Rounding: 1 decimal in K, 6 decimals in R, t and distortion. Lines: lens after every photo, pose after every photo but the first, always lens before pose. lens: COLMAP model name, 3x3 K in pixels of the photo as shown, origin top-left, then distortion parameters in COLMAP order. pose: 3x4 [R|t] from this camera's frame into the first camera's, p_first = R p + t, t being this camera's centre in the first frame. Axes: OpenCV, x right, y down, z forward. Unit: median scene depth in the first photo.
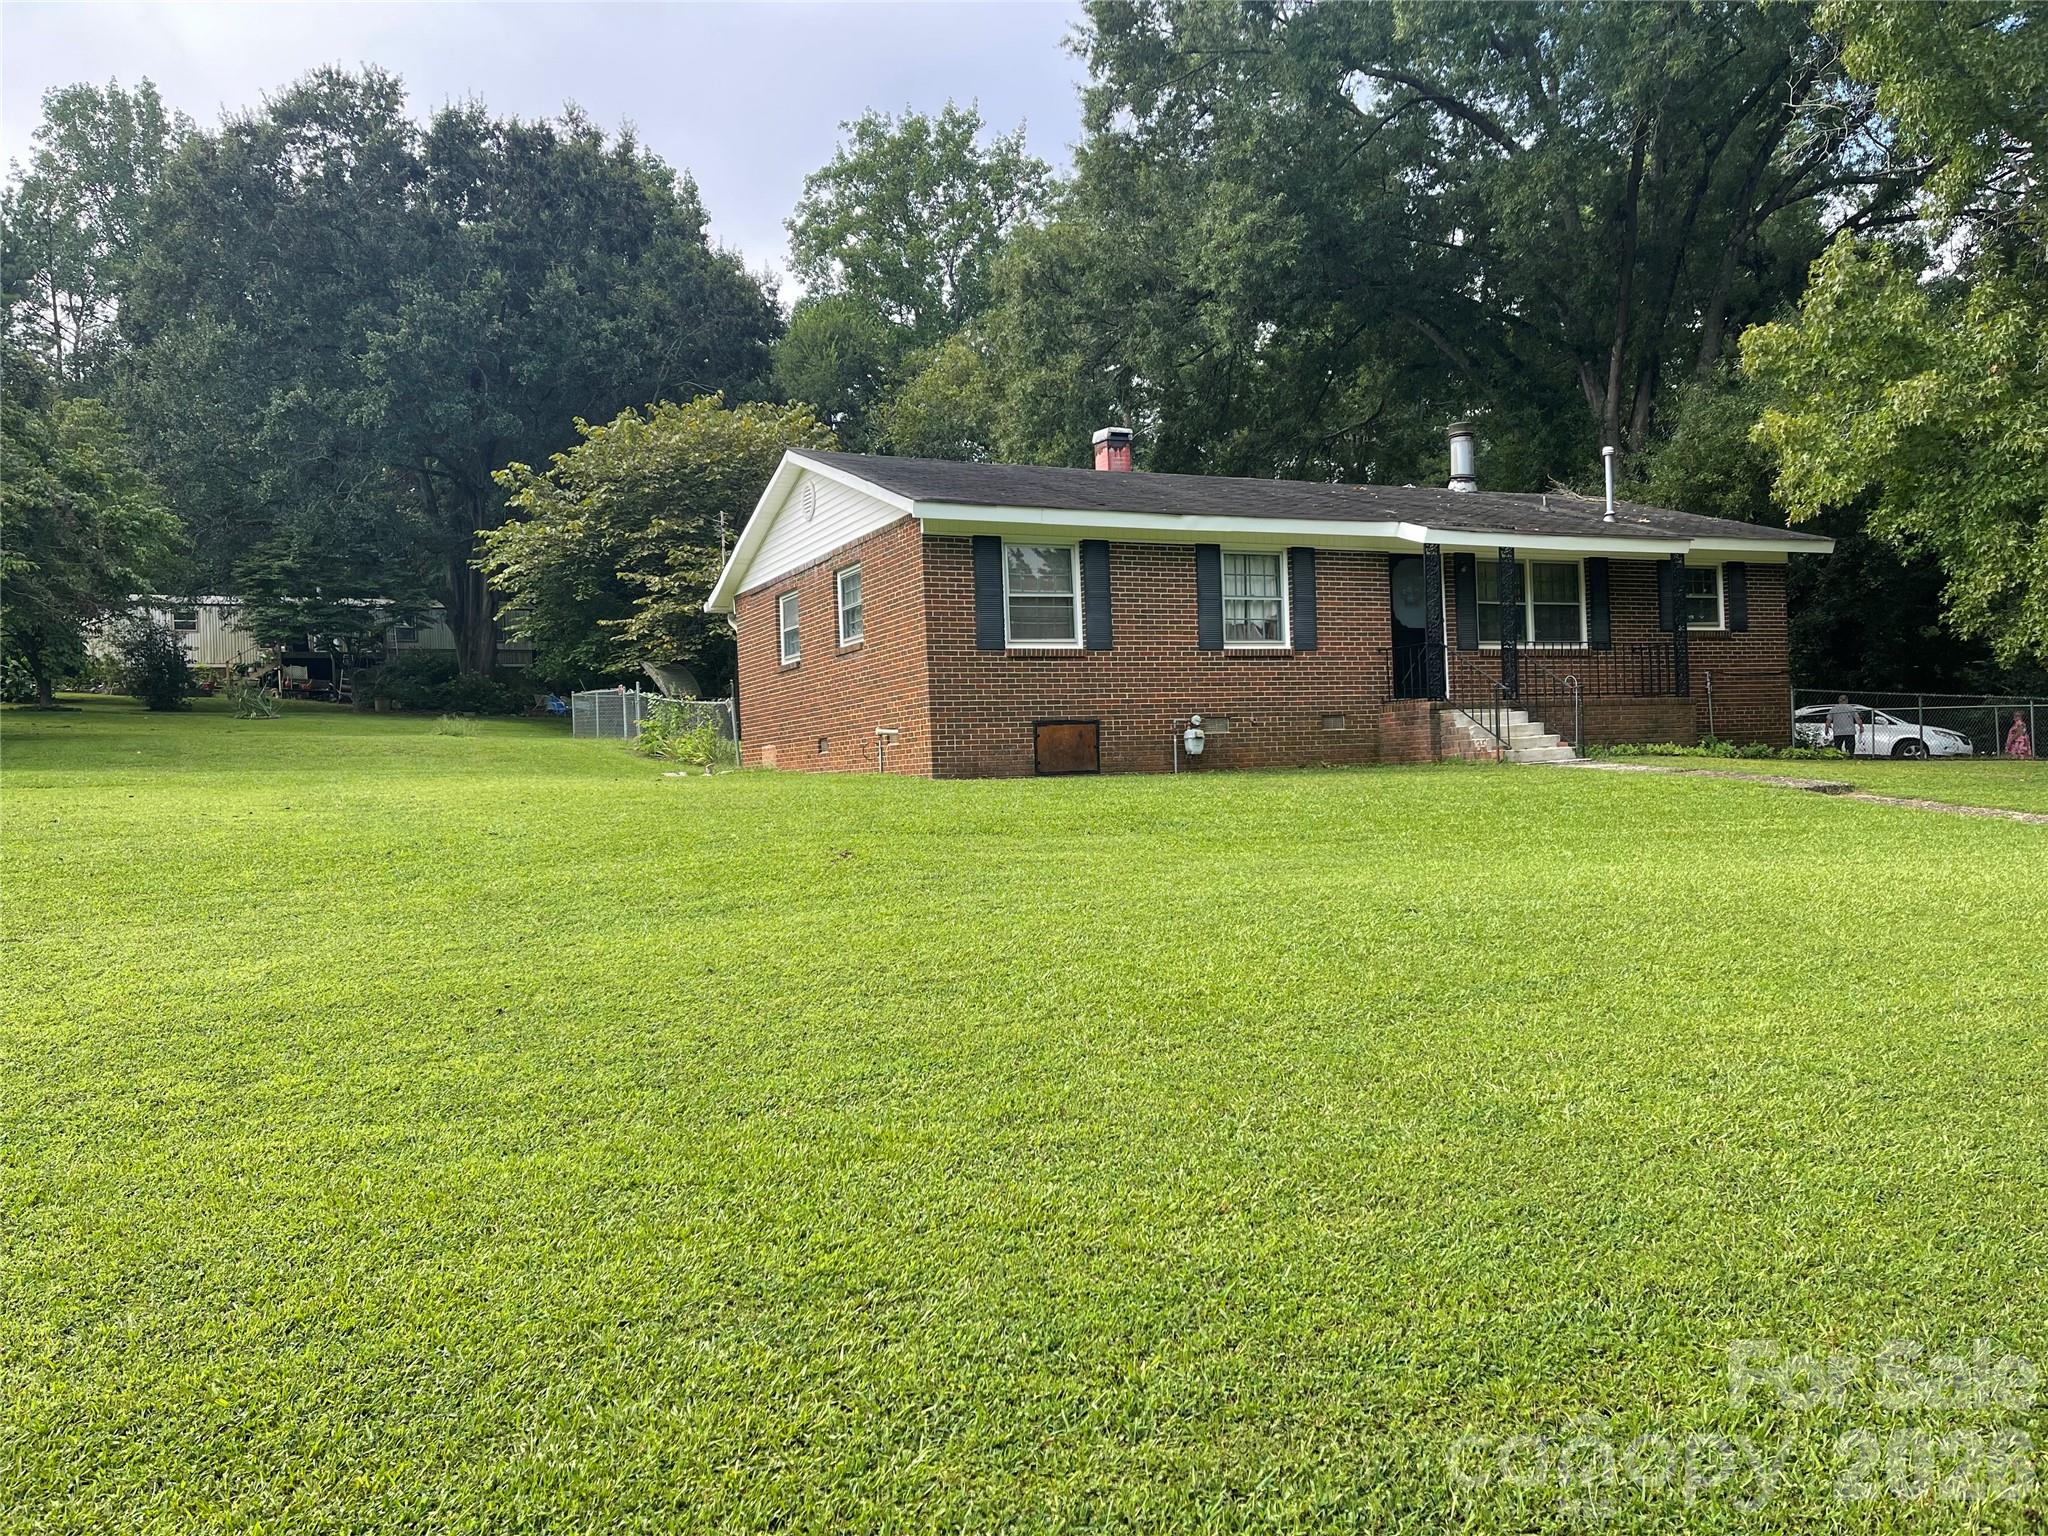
lens RADIAL K [[1542.7, 0, 1019.9], [0, 1542.7, 780.0], [0, 0, 1]] dist [0.054870, -0.056917]
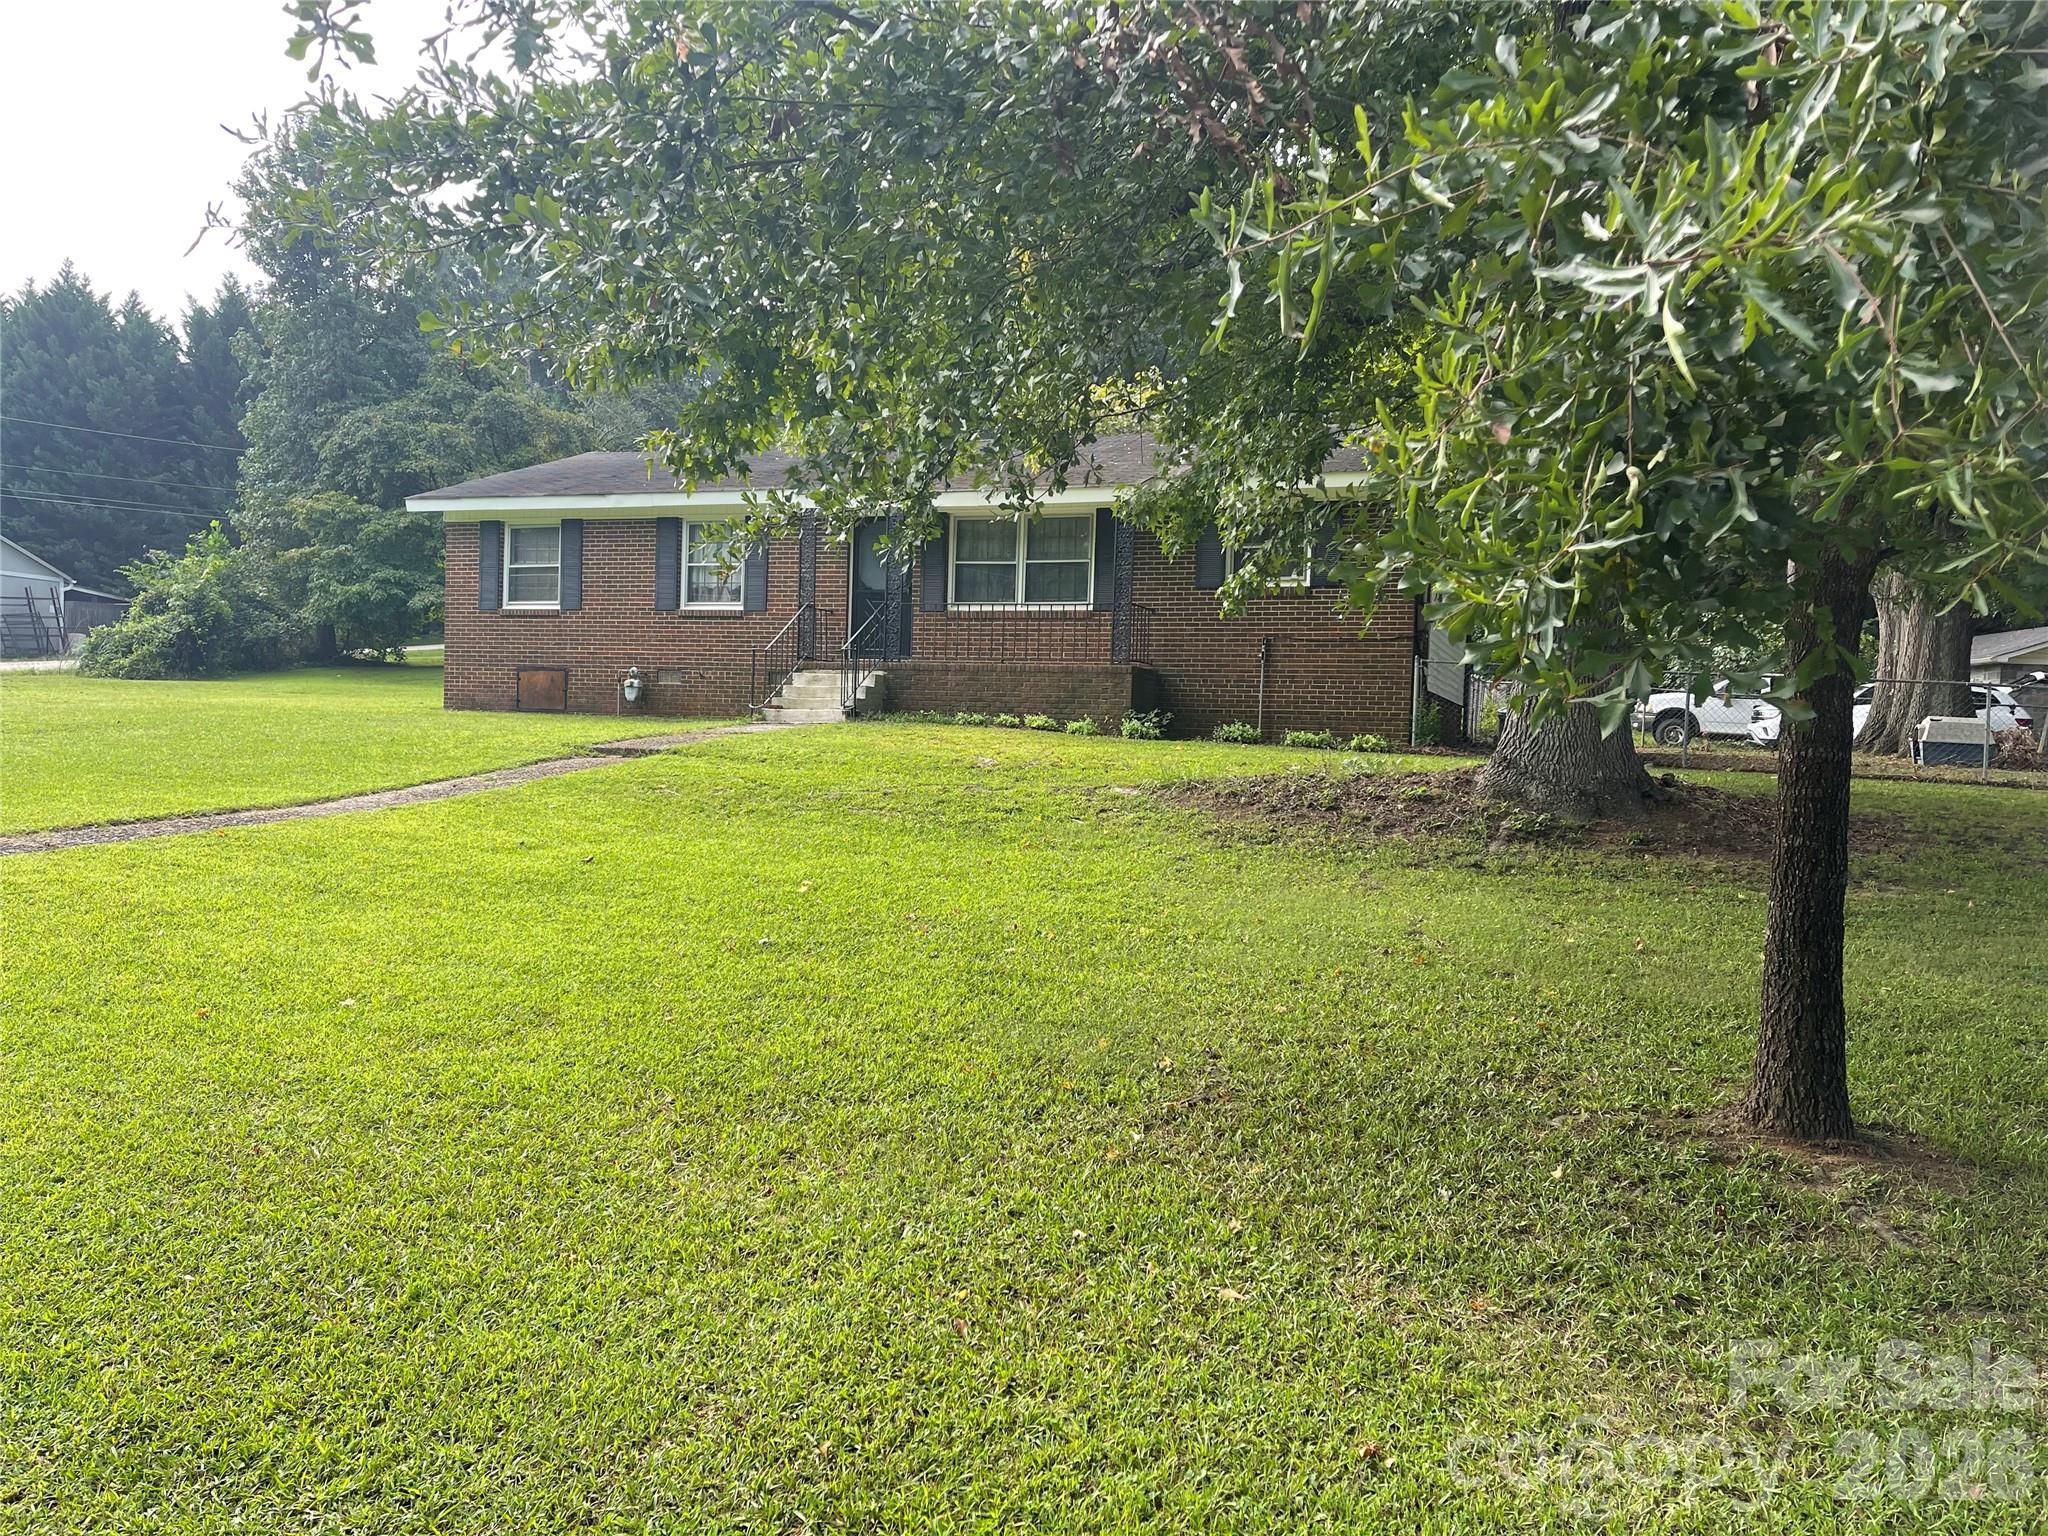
lens RADIAL K [[1542.7, 0, 1028.8], [0, 1542.7, 768.5], [0, 0, 1]] dist [0.054870, -0.056917]
pose [[0.708971, 0.071898, -0.701563, 1.120664], [-0.056488, 0.997383, 0.045130, -0.034342], [0.702972, 0.007634, 0.711177, 0.372726]]
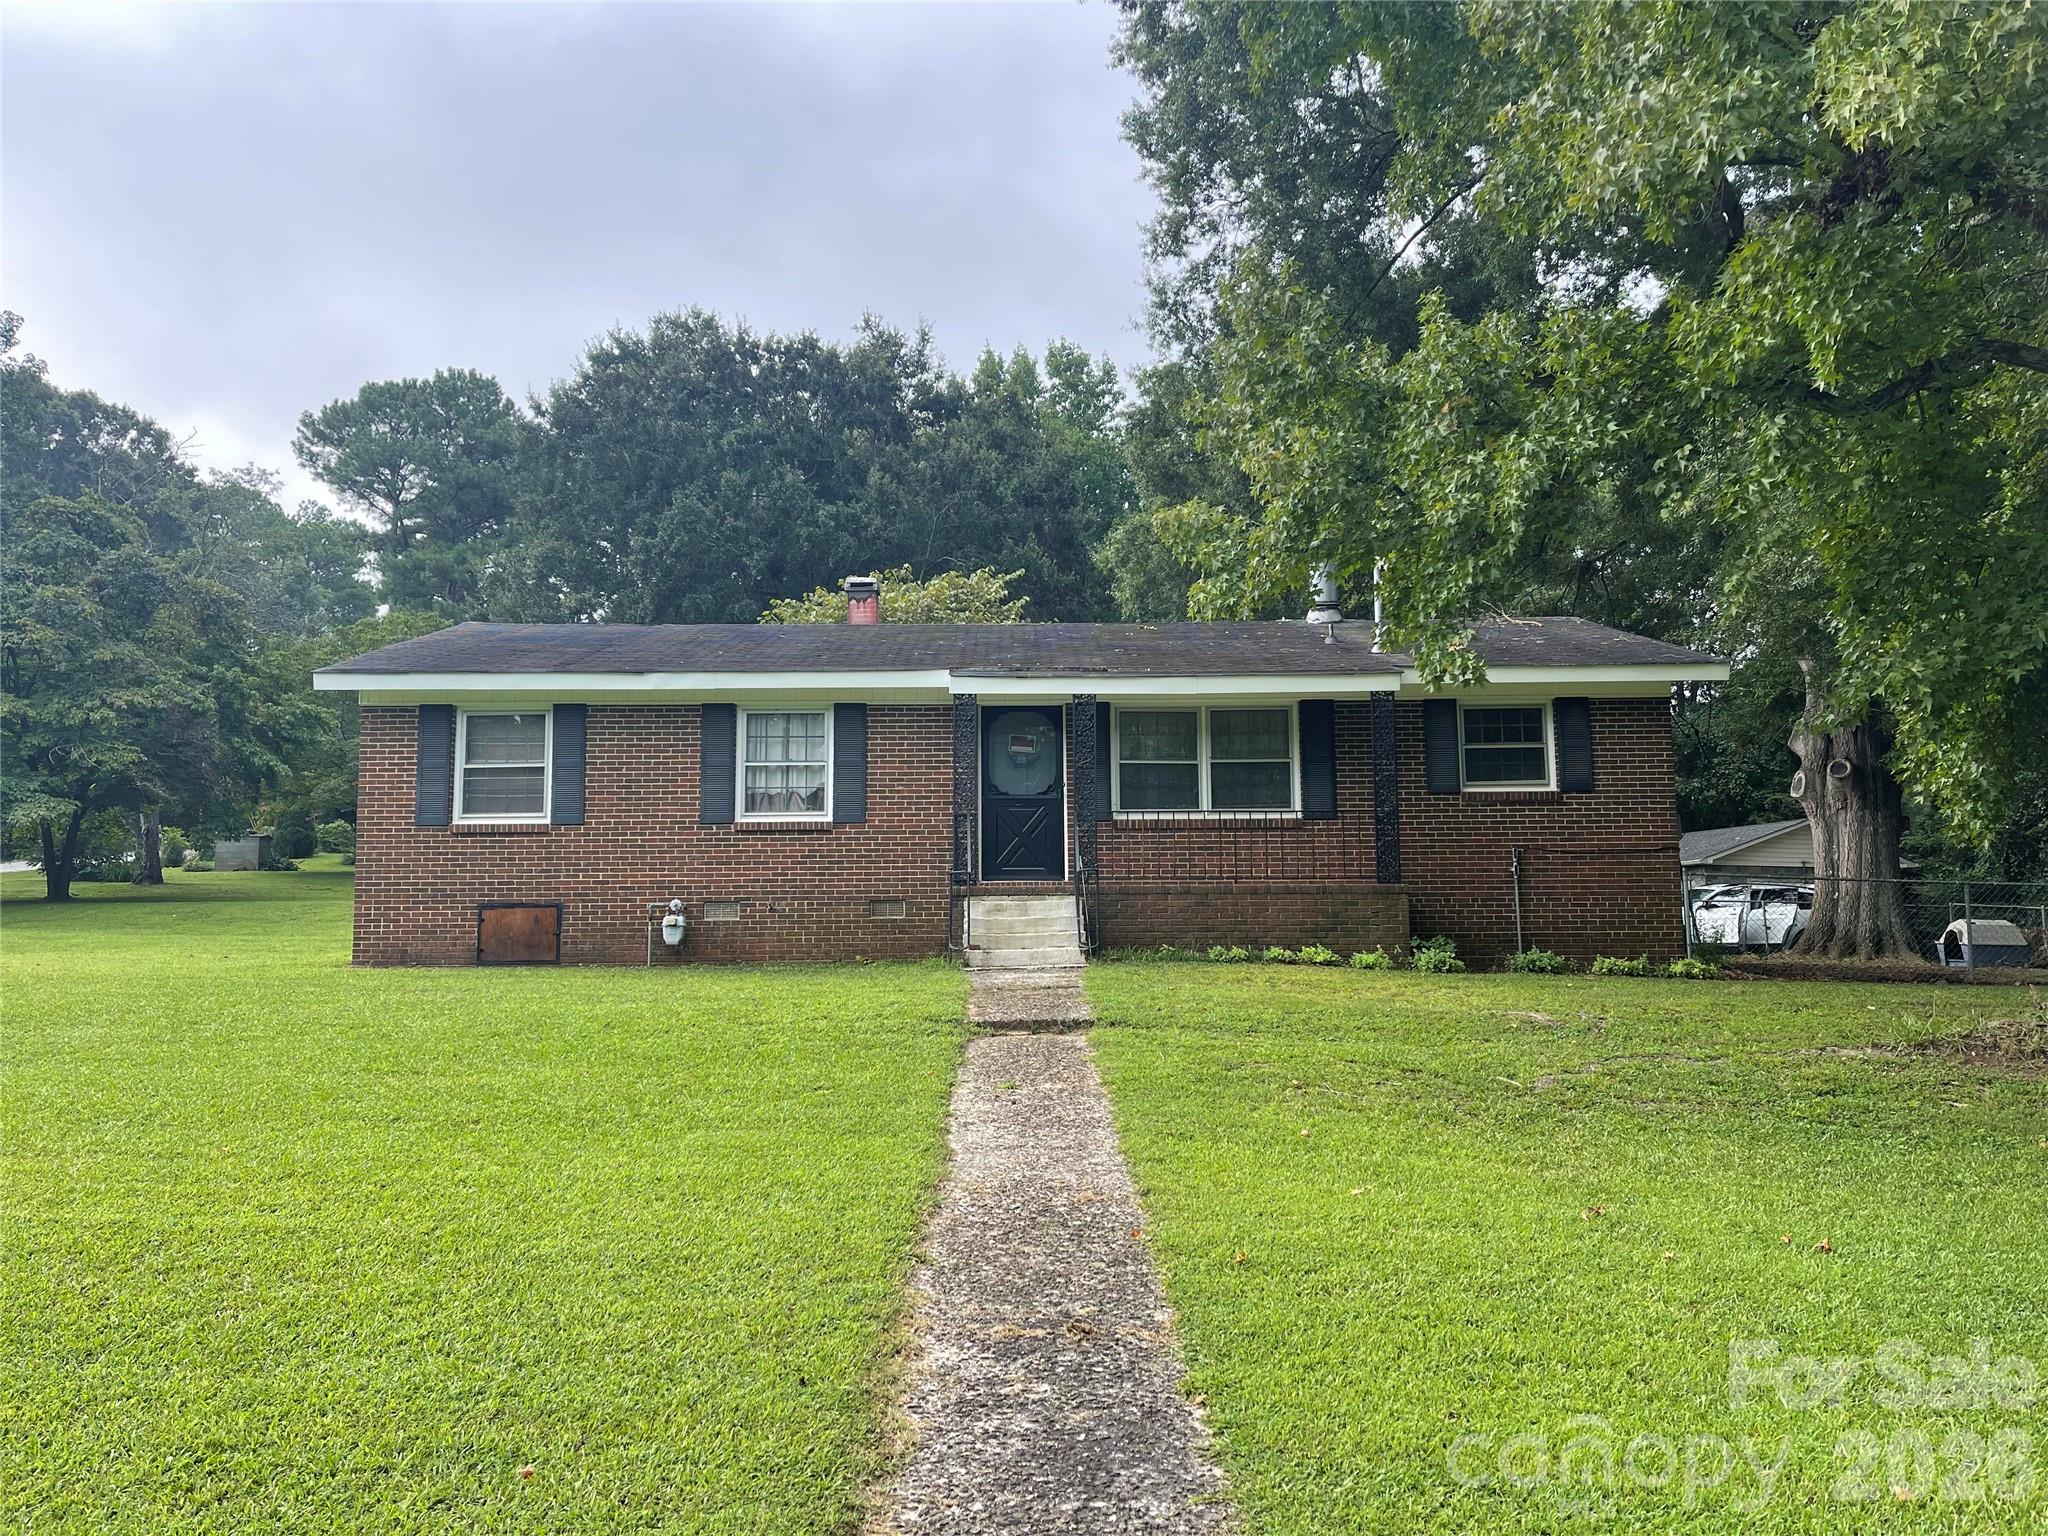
lens RADIAL K [[1542.7, 0, 1010.7], [0, 1542.7, 780.3], [0, 0, 1]] dist [0.054870, -0.056917]
pose [[0.909719, -0.017332, -0.414862, 0.630126], [-0.026083, 0.994770, -0.098756, -0.026979], [0.414403, 0.100661, 0.904509, 0.280992]]
